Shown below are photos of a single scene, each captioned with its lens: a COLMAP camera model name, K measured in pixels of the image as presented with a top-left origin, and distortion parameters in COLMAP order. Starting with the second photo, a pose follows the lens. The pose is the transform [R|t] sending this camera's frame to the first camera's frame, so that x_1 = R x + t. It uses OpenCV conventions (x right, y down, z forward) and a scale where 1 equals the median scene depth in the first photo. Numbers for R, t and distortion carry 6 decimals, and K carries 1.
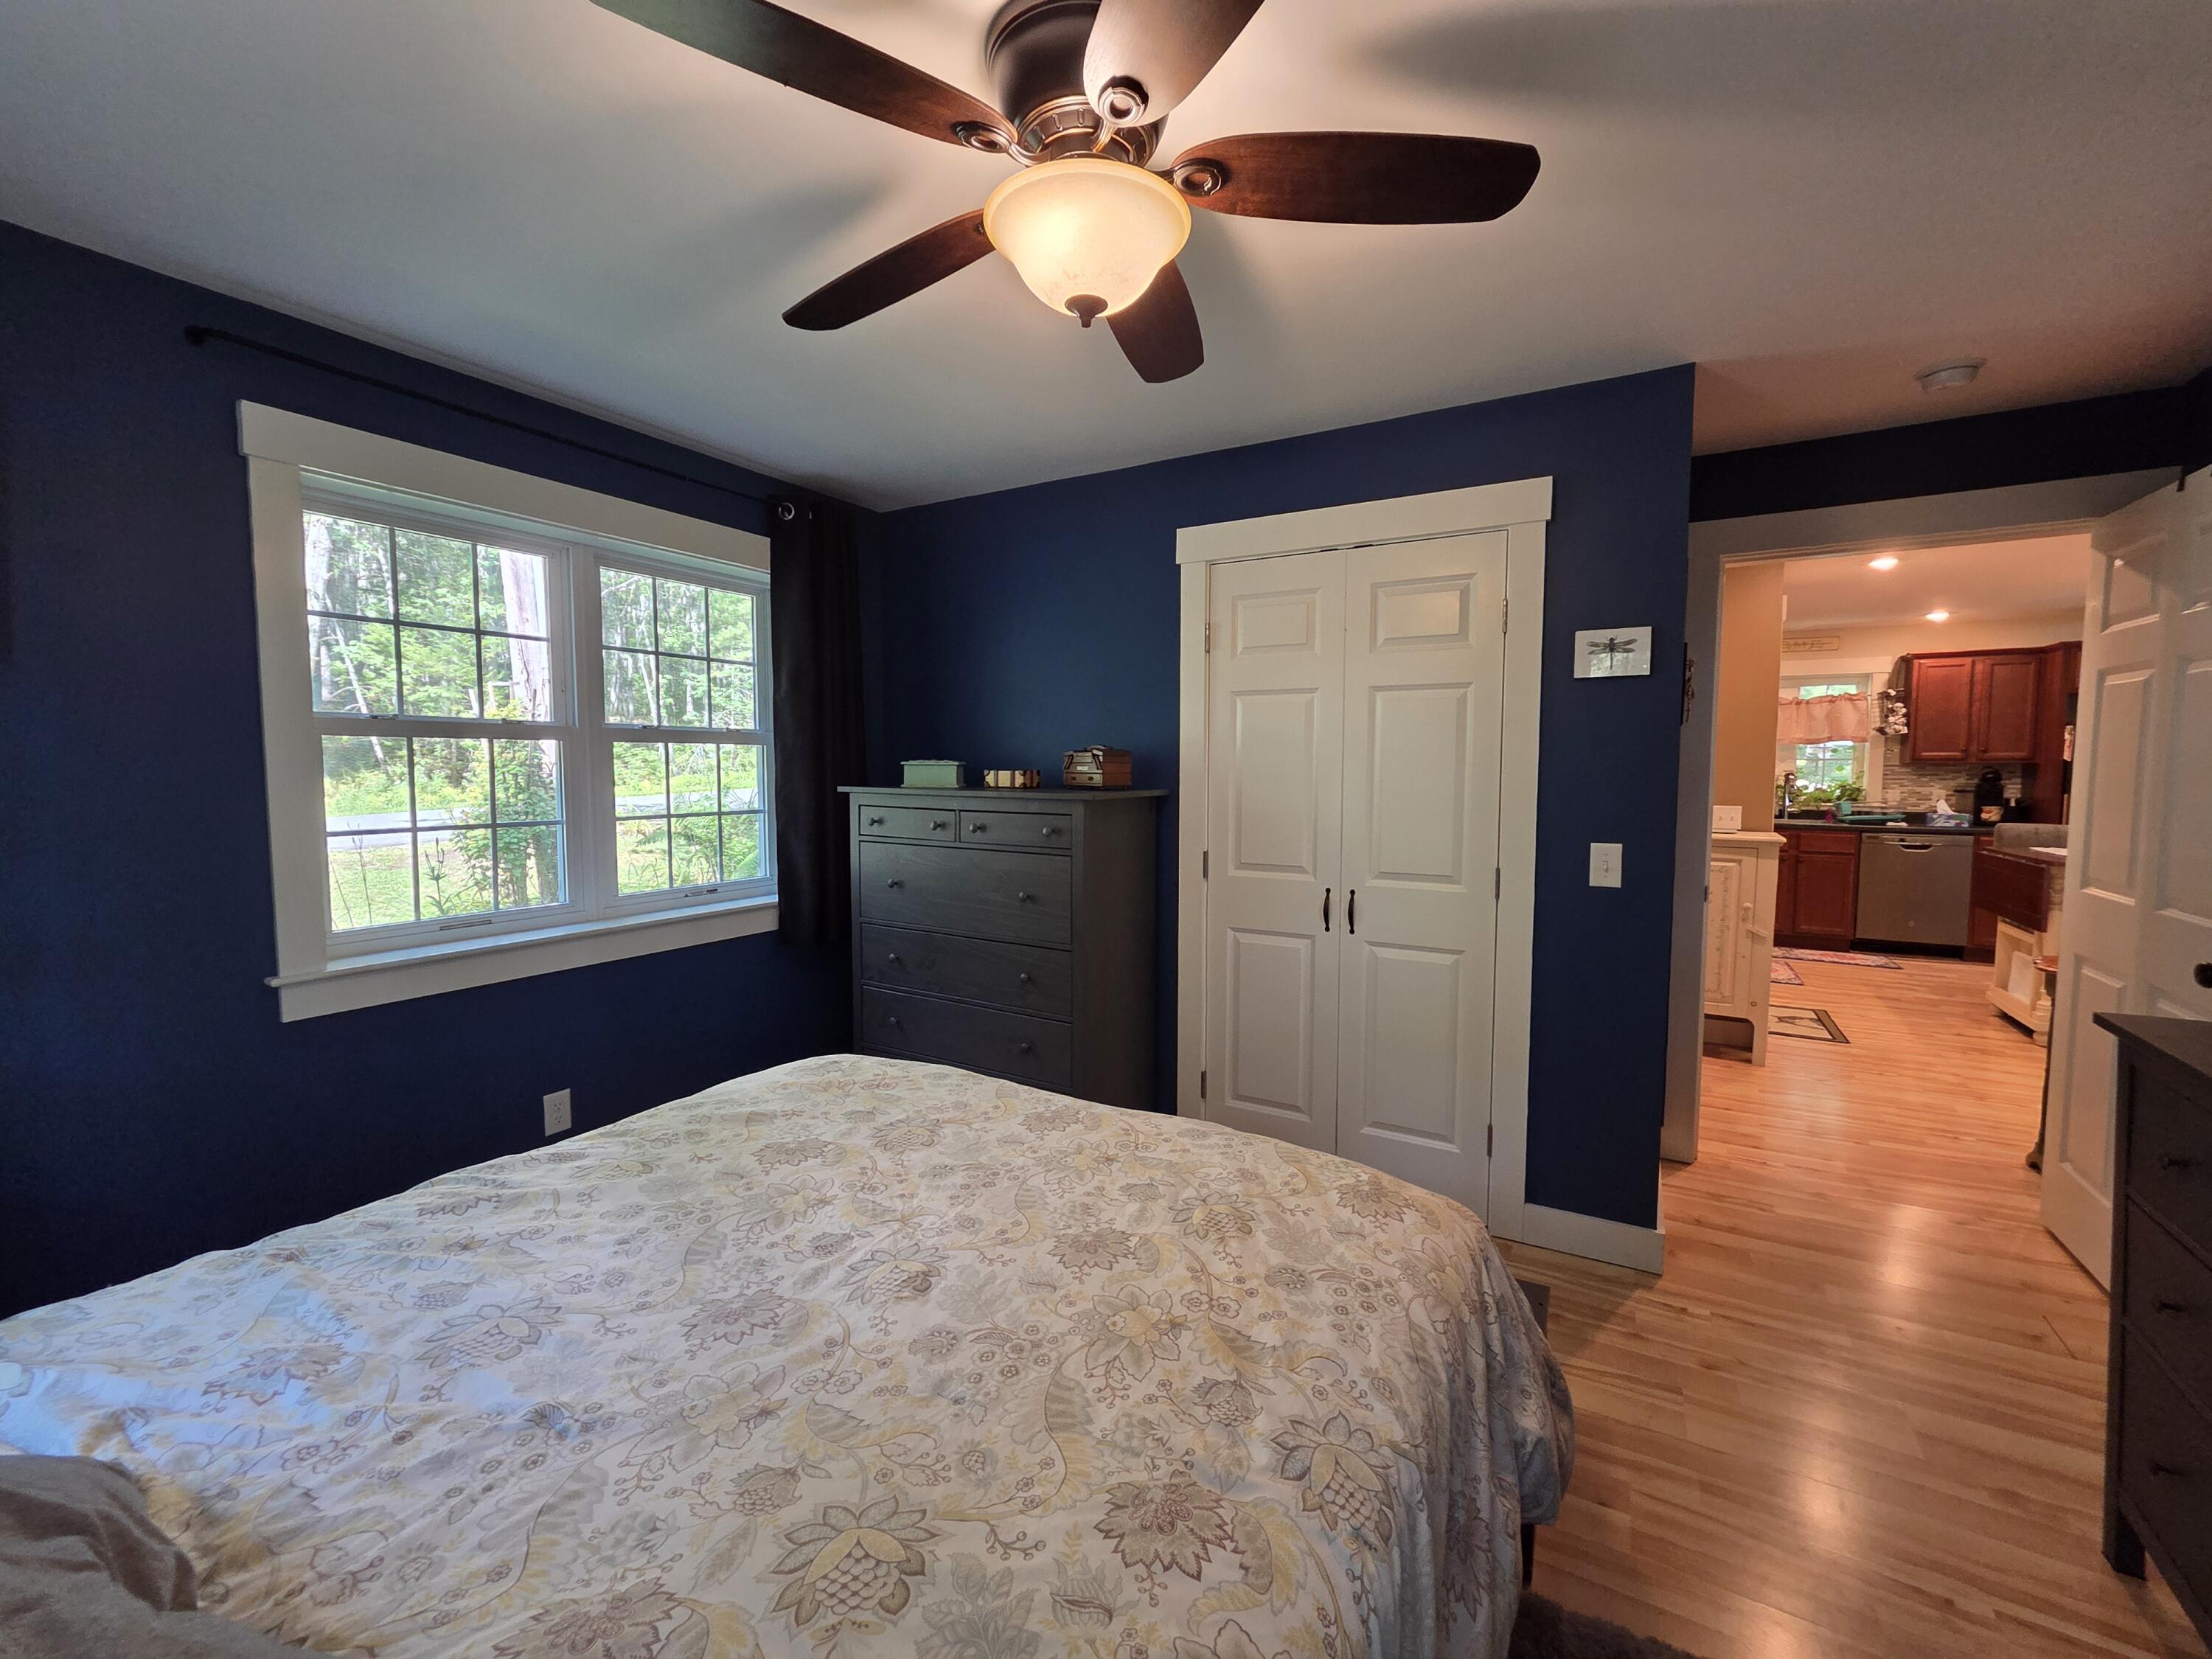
lens RADIAL K [[880.2, 0, 1131.9], [0, 880.2, 821.3], [0, 0, 1]] dist [-0.006288, -0.000192]
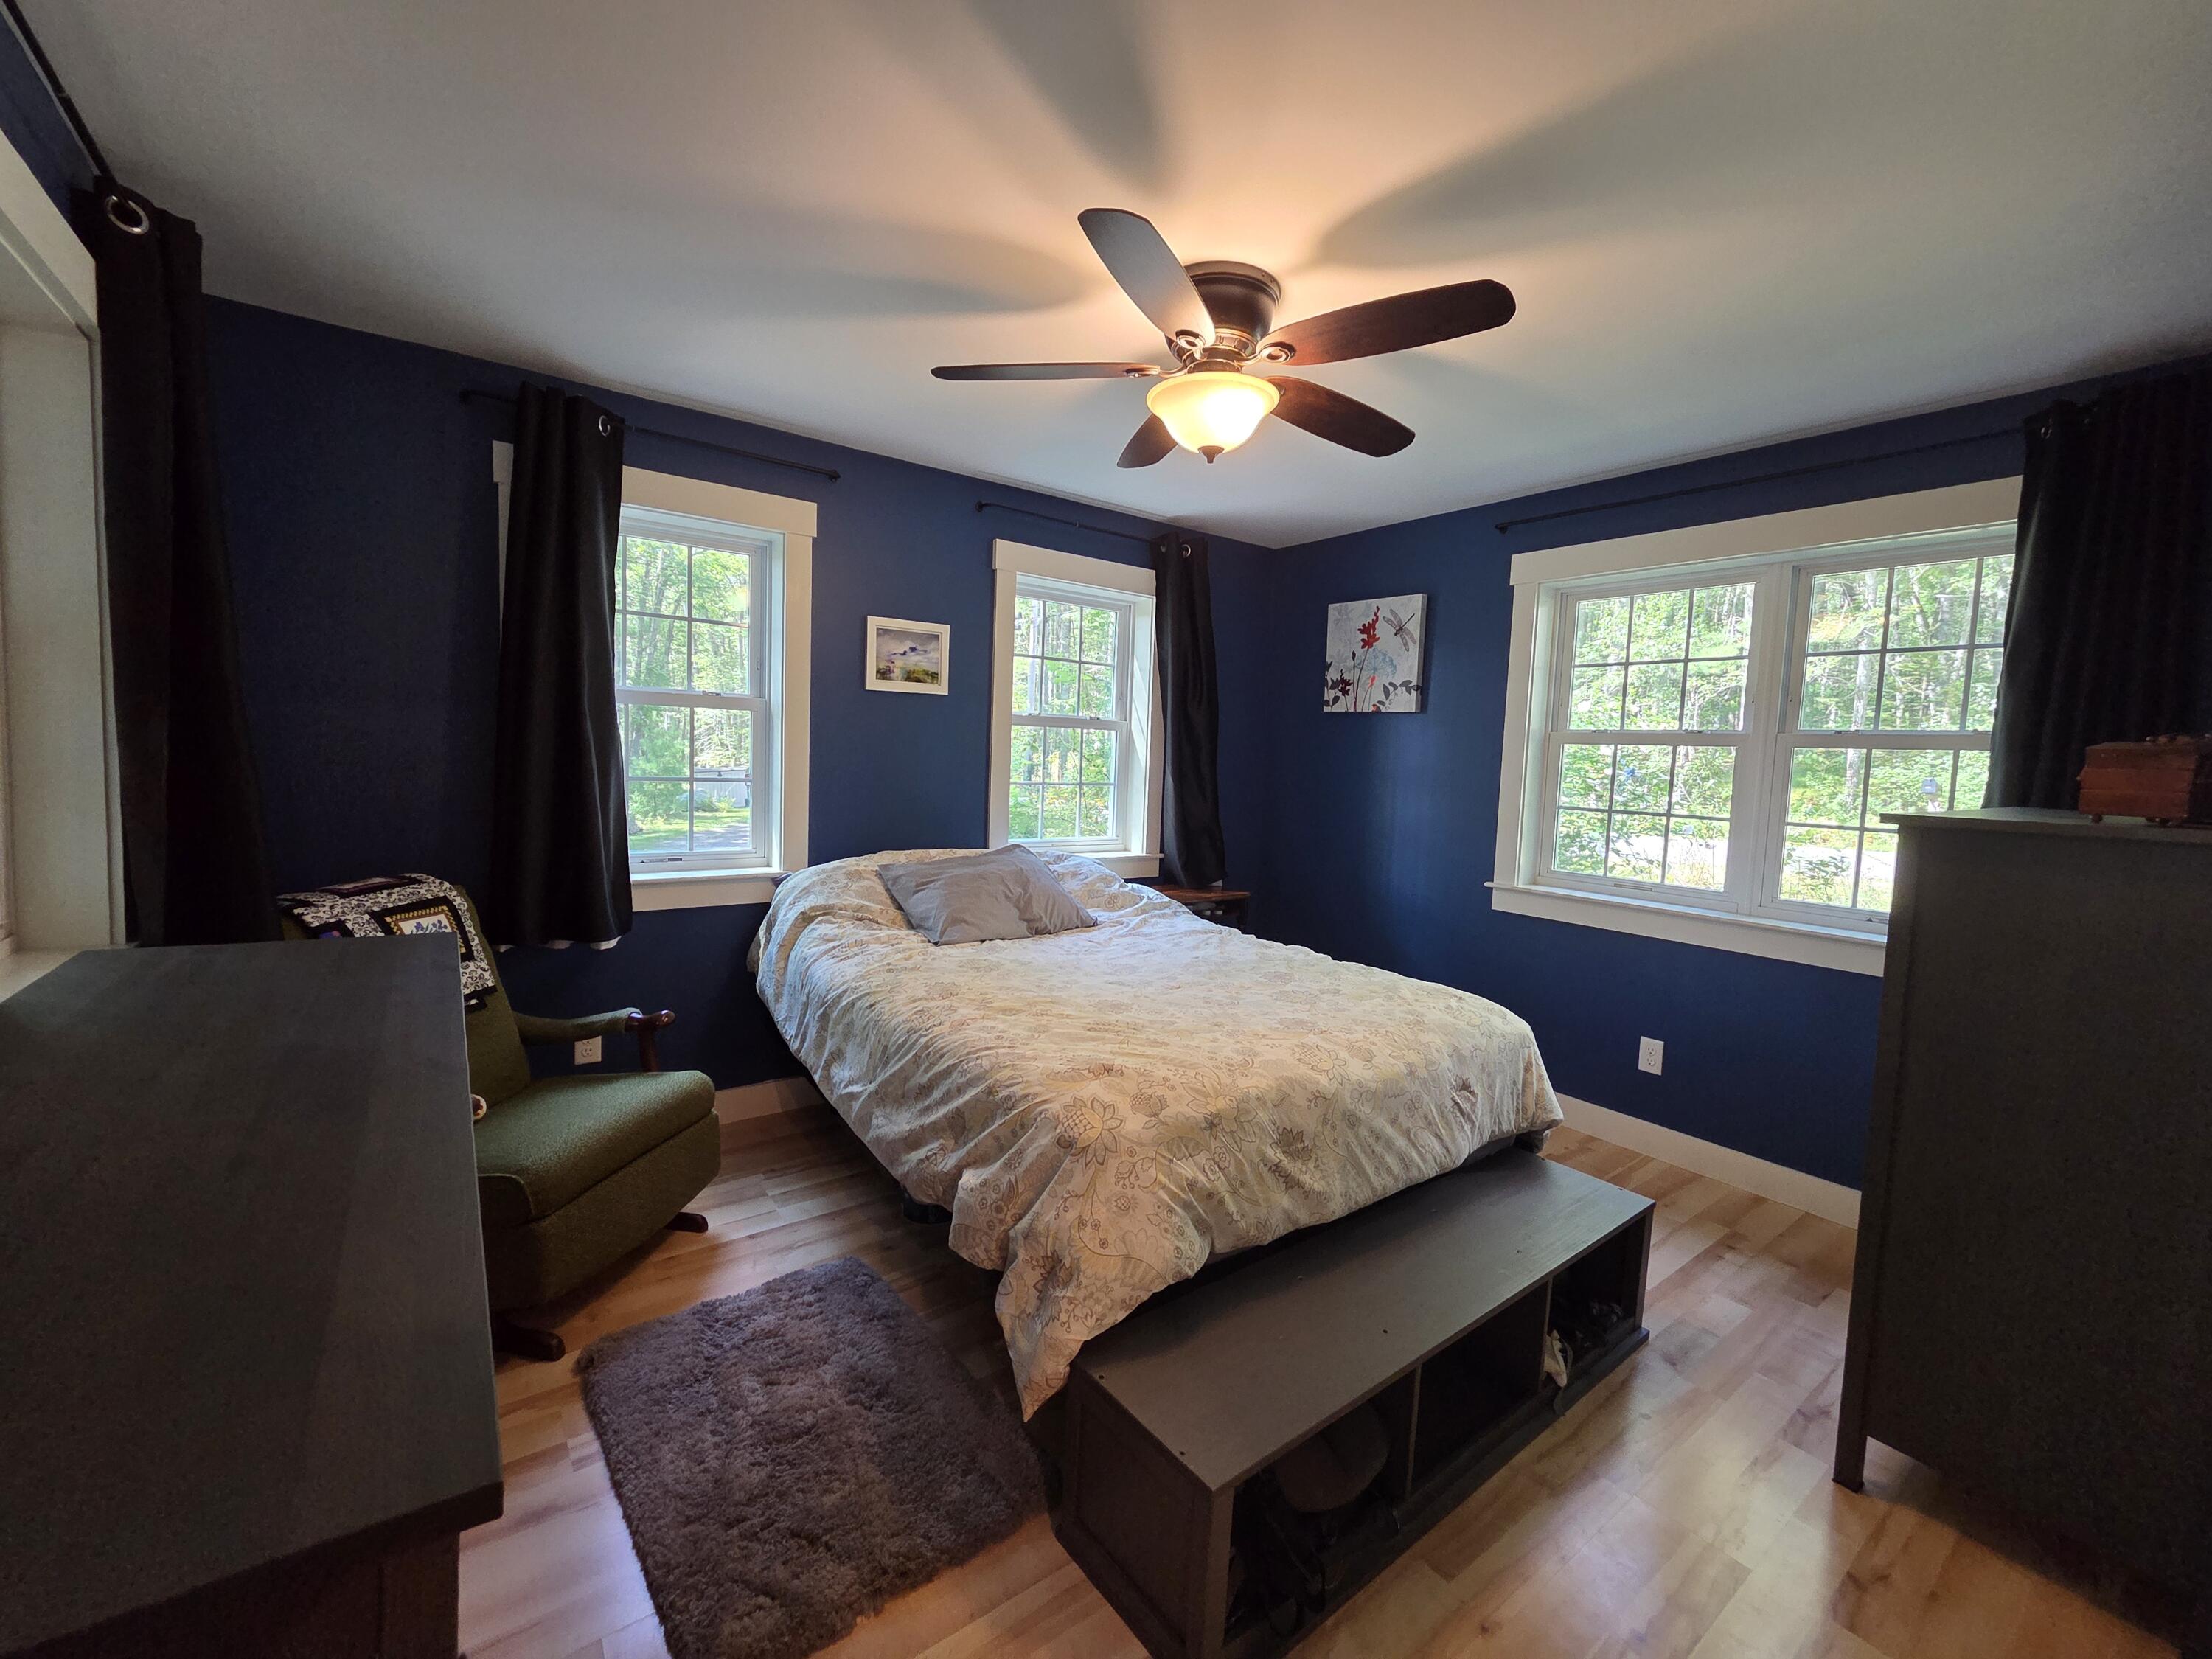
lens RADIAL K [[908.0, 0, 1100.1], [0, 908.0, 823.7], [0, 0, 1]] dist [-0.000639, -0.000787]
pose [[-0.392734, 0.056399, -0.917921, 1.345935], [-0.103656, 0.989043, 0.105119, -0.061995], [0.913792, 0.136432, -0.382585, 1.334876]]
